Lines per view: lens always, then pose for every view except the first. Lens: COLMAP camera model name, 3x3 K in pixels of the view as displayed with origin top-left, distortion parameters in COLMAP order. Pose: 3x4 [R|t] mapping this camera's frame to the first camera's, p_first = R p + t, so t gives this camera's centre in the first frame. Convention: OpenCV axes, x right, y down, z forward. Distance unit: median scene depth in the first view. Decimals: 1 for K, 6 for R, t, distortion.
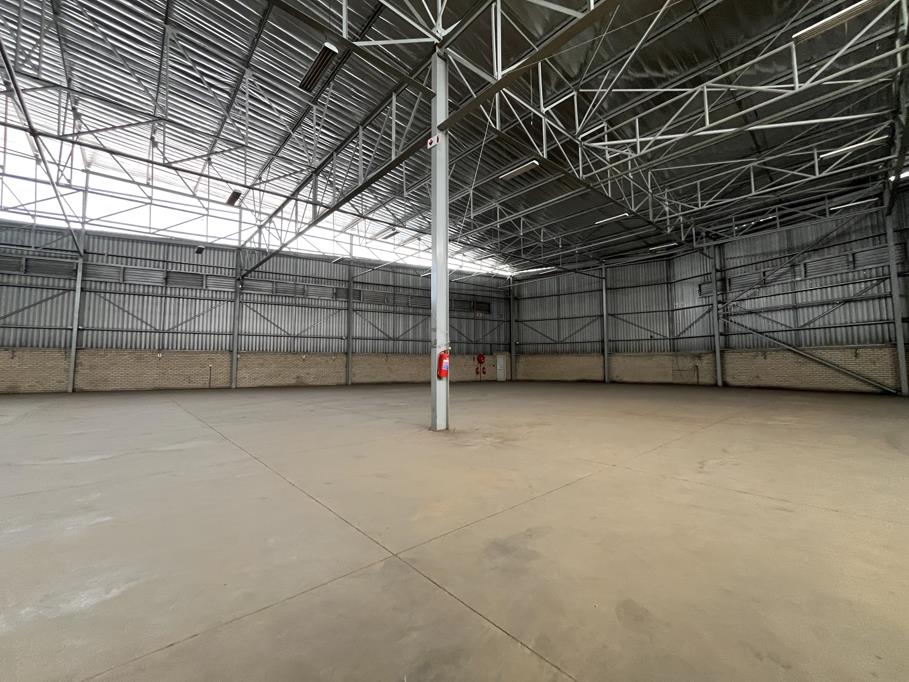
lens RADIAL K [[367.6, 0, 454.4], [0, 367.6, 337.9], [0, 0, 1]] dist [-0.002364, -0.001332]
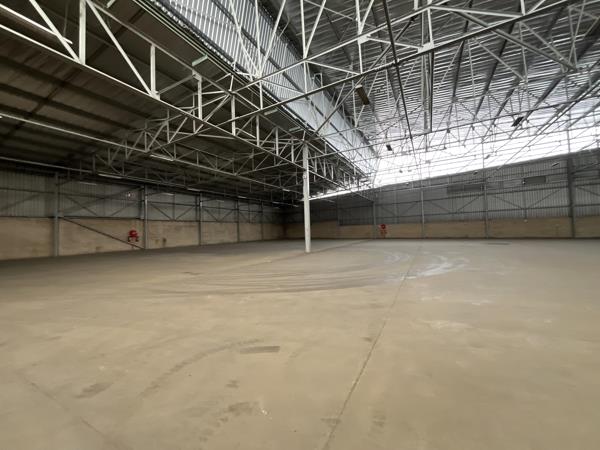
lens RADIAL K [[242.7, 0, 301.2], [0, 242.7, 219.9], [0, 0, 1]] dist [-0.002364, -0.001332]
pose [[0.345117, -0.044636, -0.937498, 0.007384], [0.101434, 0.994792, -0.010023, -0.063019], [0.933062, -0.091635, 0.347847, -0.554033]]
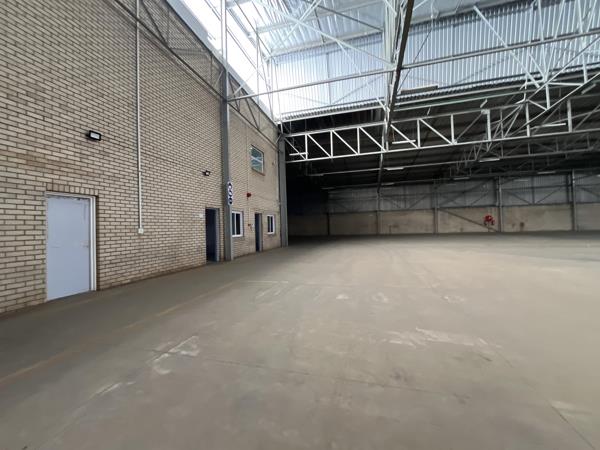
lens RADIAL K [[242.7, 0, 298.4], [0, 242.7, 224.7], [0, 0, 1]] dist [-0.002364, -0.001332]
pose [[-0.848256, 0.027878, -0.528851, 0.300156], [0.078927, 0.994116, -0.074191, -0.038991], [0.523671, -0.104674, -0.845465, -0.313074]]
